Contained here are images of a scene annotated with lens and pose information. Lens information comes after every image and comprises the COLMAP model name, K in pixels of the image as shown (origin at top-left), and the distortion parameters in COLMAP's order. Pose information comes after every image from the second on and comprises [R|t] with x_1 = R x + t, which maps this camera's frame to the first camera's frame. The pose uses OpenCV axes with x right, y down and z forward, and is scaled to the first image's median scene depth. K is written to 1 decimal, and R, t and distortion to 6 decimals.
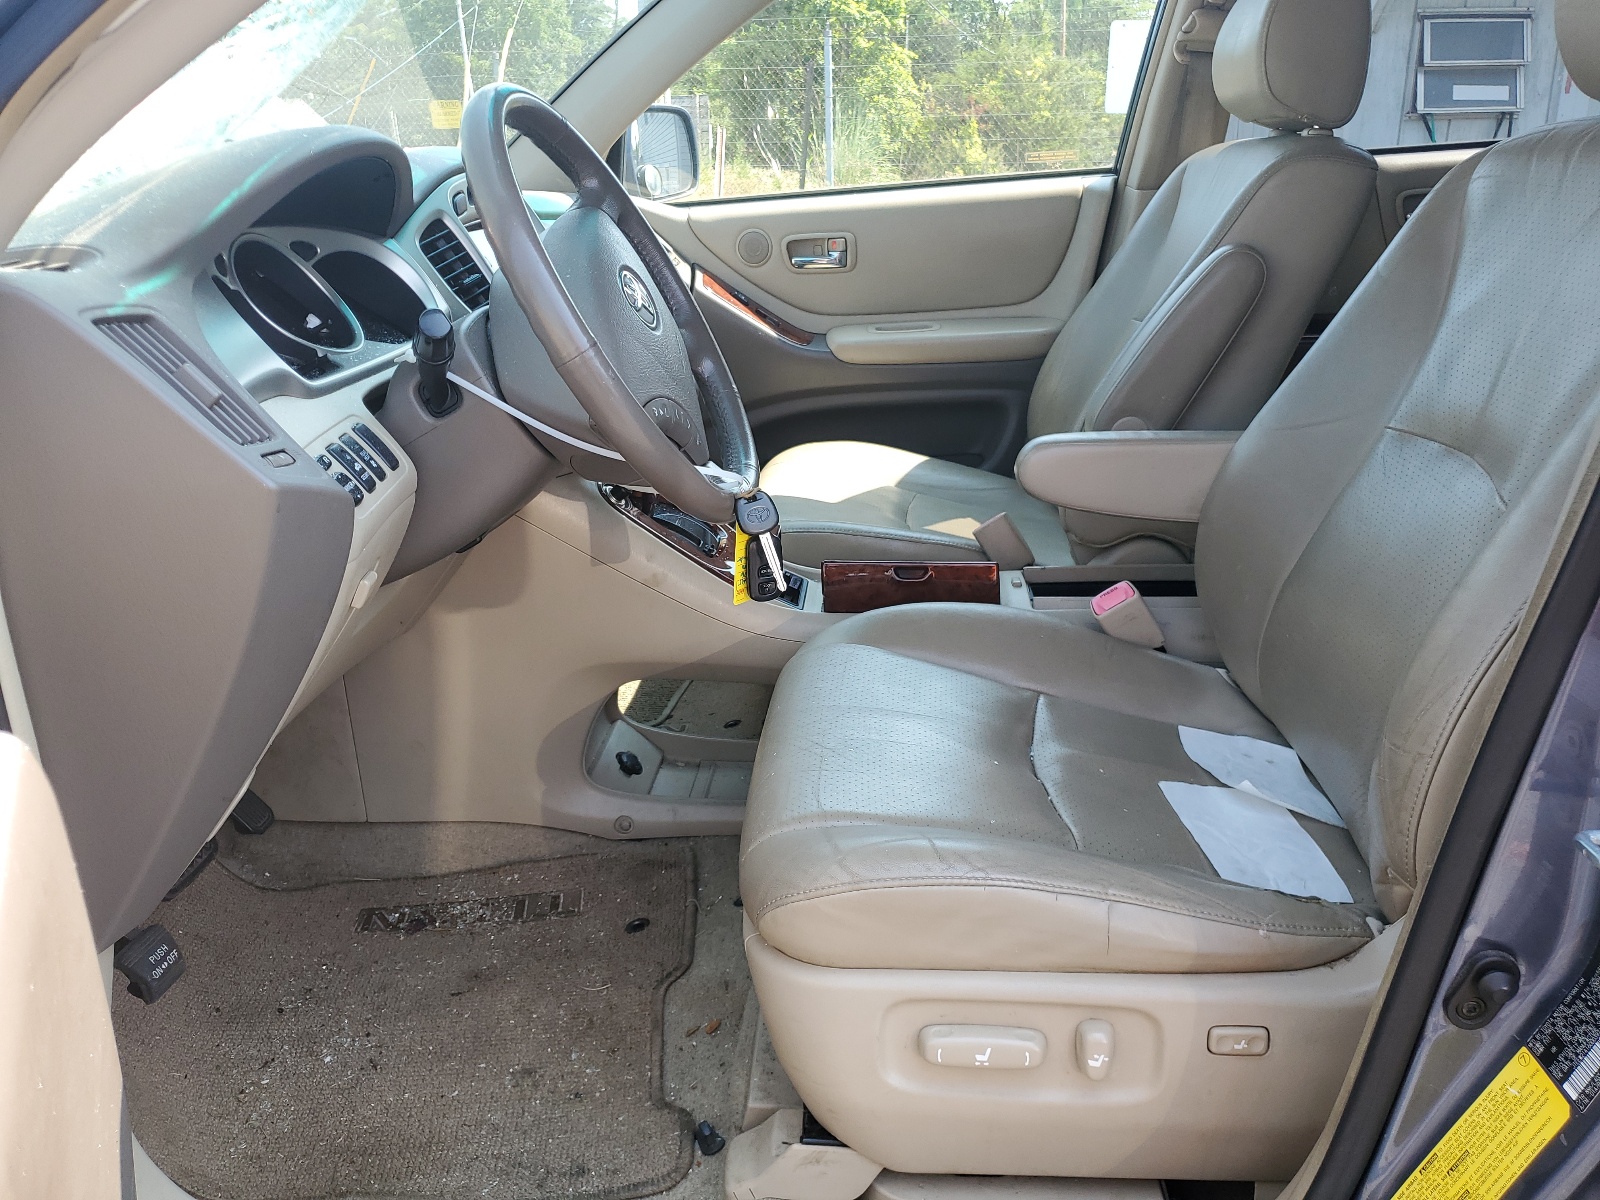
lens RADIAL K [[1207.2, 0, 800.0], [0, 1207.2, 600.0], [0, 0, 1]] dist [0.003109, -0.001708]
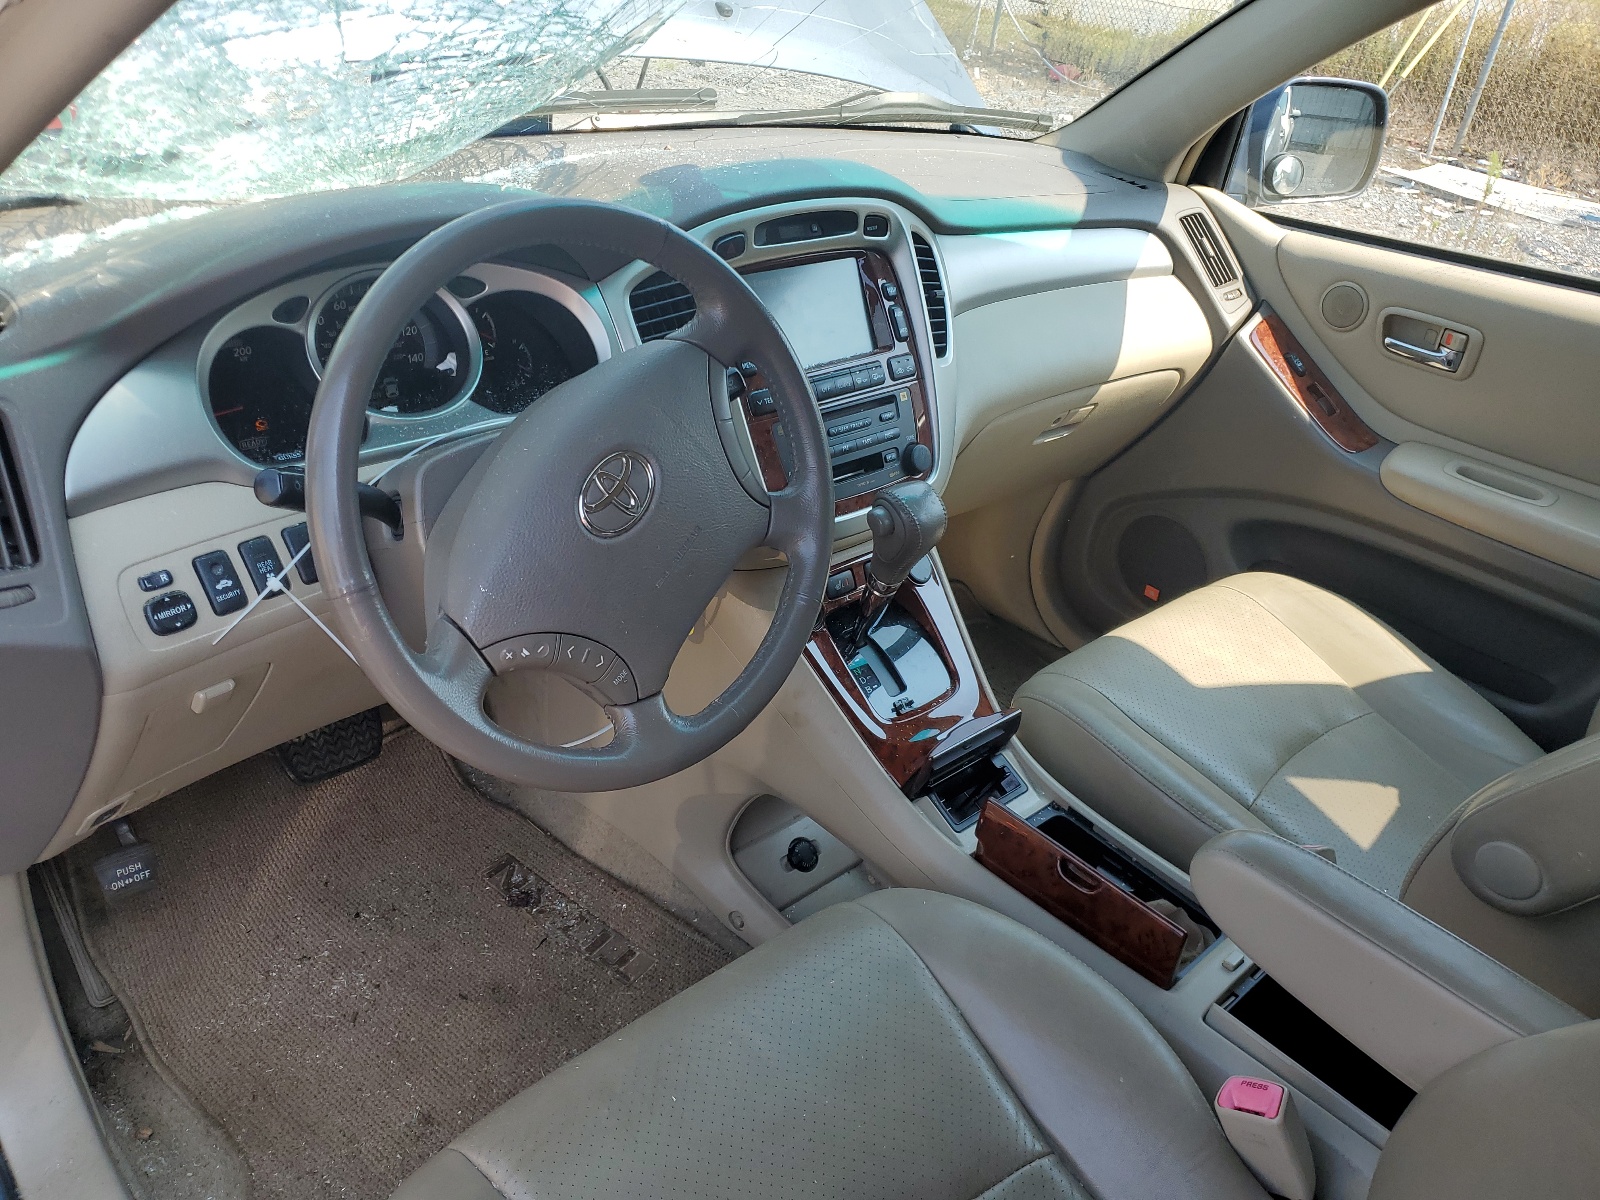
lens RADIAL K [[1207.2, 0, 800.0], [0, 1207.2, 600.0], [0, 0, 1]] dist [0.003109, -0.001708]
pose [[0.732023, 0.433517, -0.525552, 0.189701], [-0.352322, 0.901145, 0.252600, -0.201093], [0.583105, 0.000254, 0.812397, 0.197838]]
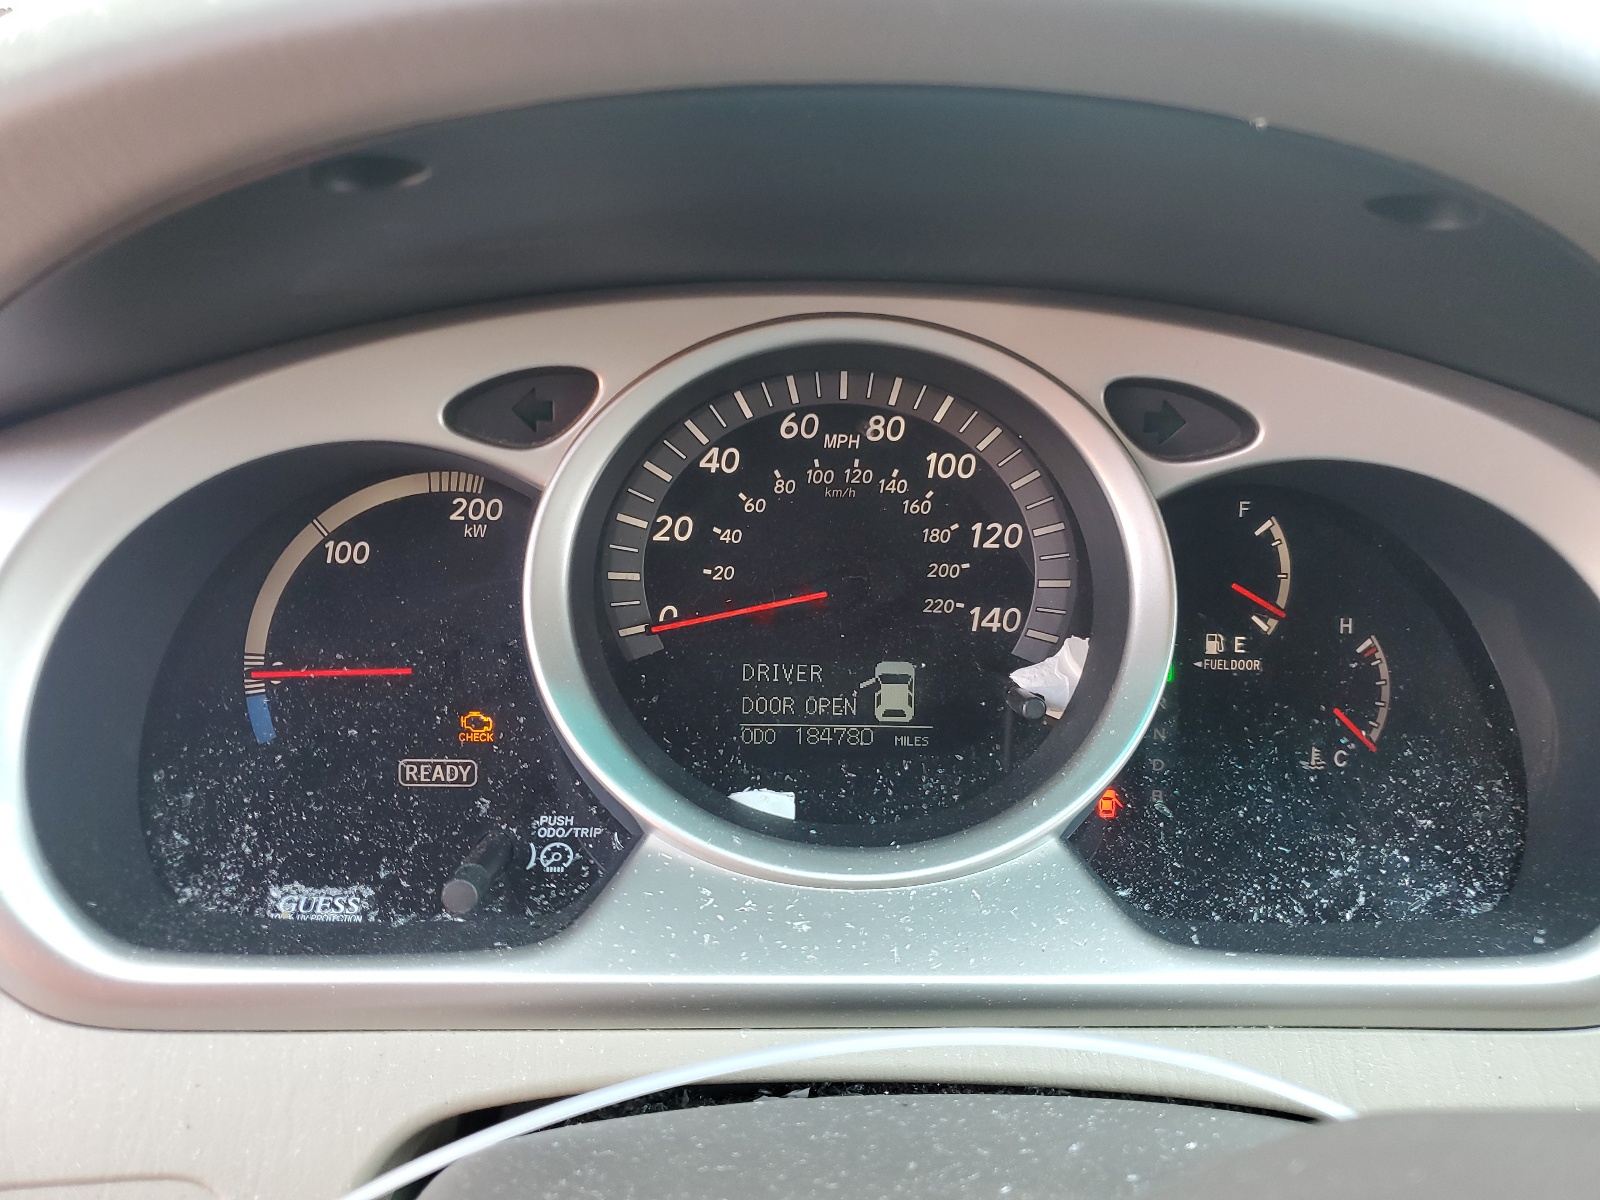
lens RADIAL K [[1207.2, 0, 800.0], [0, 1207.2, 600.0], [0, 0, 1]] dist [0.003109, -0.001708]
pose [[0.097257, 0.467734, -0.878502, -0.092131], [-0.385915, 0.831351, 0.399907, -0.165581], [0.917393, 0.300134, 0.261360, 0.441189]]
